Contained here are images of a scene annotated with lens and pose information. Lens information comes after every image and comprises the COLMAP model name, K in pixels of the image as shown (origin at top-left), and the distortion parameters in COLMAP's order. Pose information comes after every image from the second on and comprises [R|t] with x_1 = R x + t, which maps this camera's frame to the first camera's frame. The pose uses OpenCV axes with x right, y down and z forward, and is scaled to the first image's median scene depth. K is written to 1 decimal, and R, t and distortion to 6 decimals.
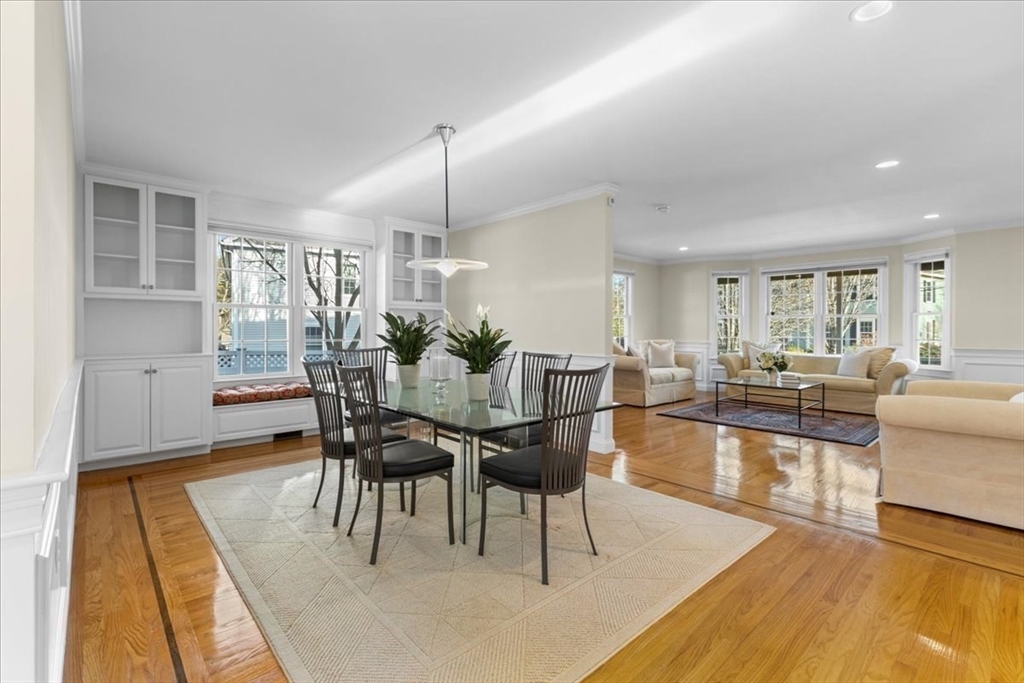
lens RADIAL K [[467.4, 0, 507.2], [0, 467.4, 335.2], [0, 0, 1]] dist [-0.001369, 0.000051]
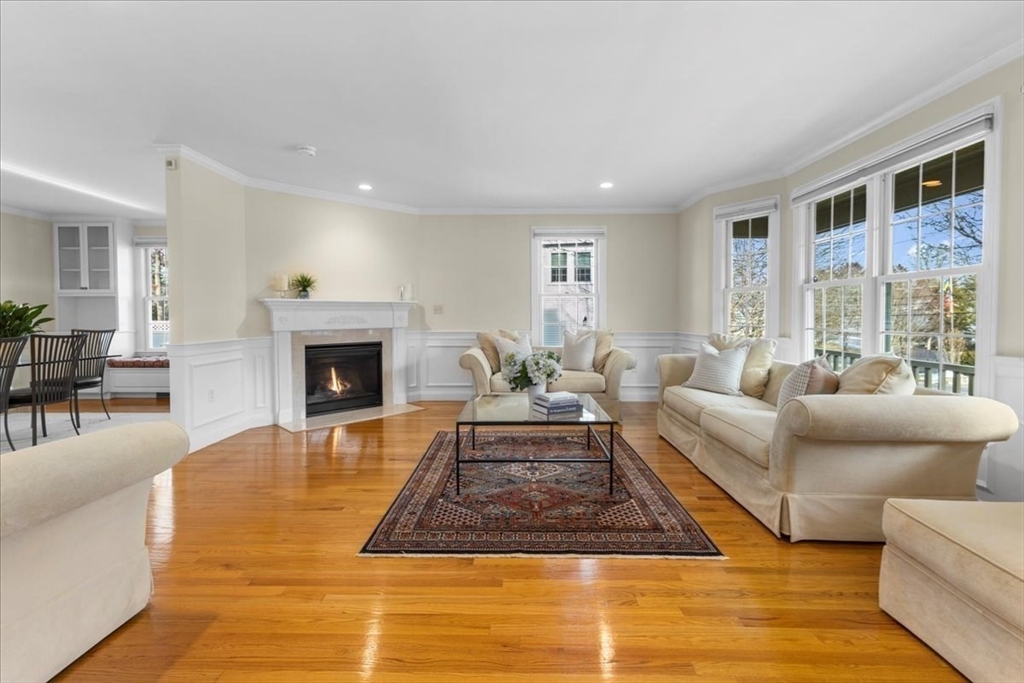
lens RADIAL K [[467.4, 0, 506.9], [0, 467.4, 339.2], [0, 0, 1]] dist [-0.001369, 0.000051]
pose [[0.717309, 0.033089, -0.695969, 0.765076], [-0.006783, 0.999156, 0.040513, -0.002307], [0.696722, -0.024339, 0.716928, 0.473733]]
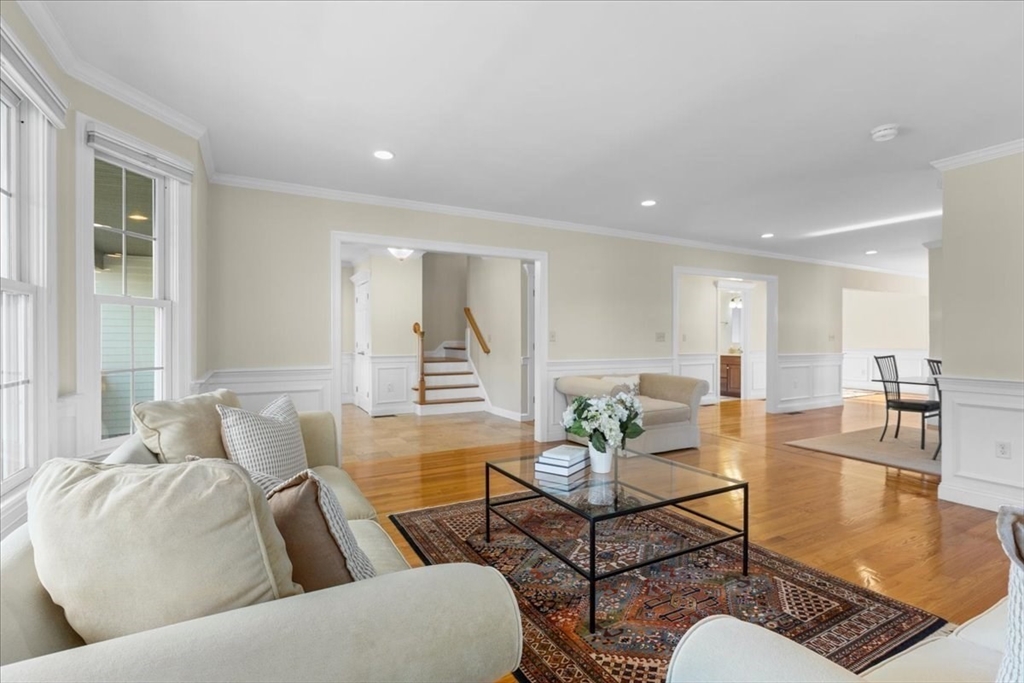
lens RADIAL K [[467.4, 0, 516.6], [0, 467.4, 337.7], [0, 0, 1]] dist [-0.001369, 0.000051]
pose [[-0.972461, -0.003844, 0.233032, 0.449464], [-0.000306, 0.999884, 0.015216, -0.020239], [-0.233064, 0.014725, -0.972350, 1.166017]]
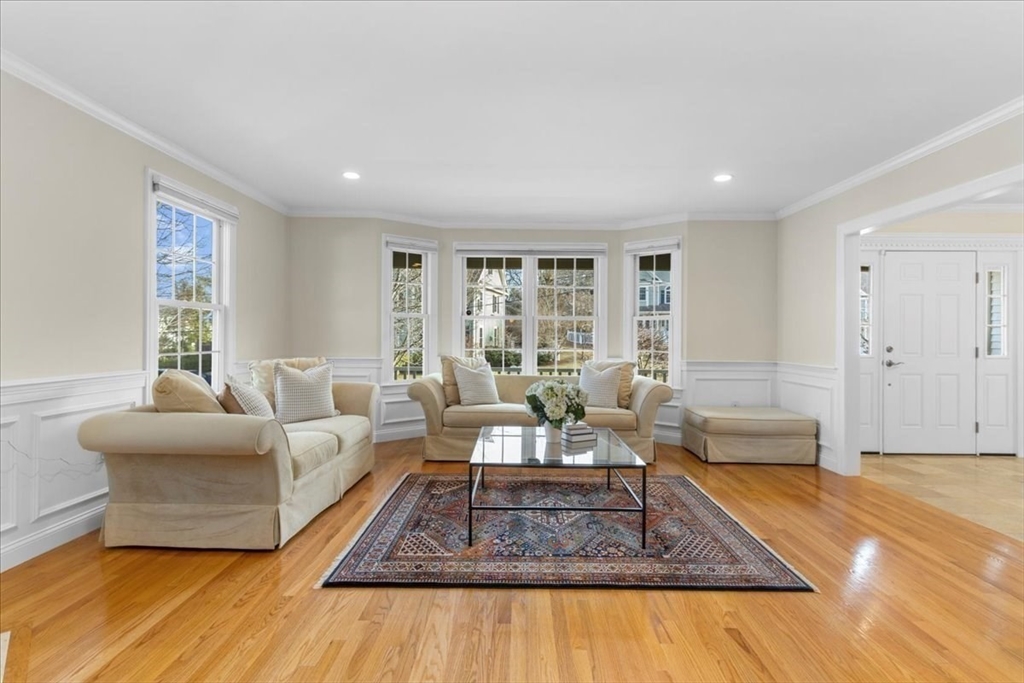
lens RADIAL K [[467.4, 0, 520.0], [0, 467.4, 333.9], [0, 0, 1]] dist [-0.001369, 0.000051]
pose [[0.672966, 0.005784, 0.739651, 0.137022], [0.003344, 0.999935, -0.010861, -0.009879], [-0.739666, 0.009782, 0.672903, 0.560365]]
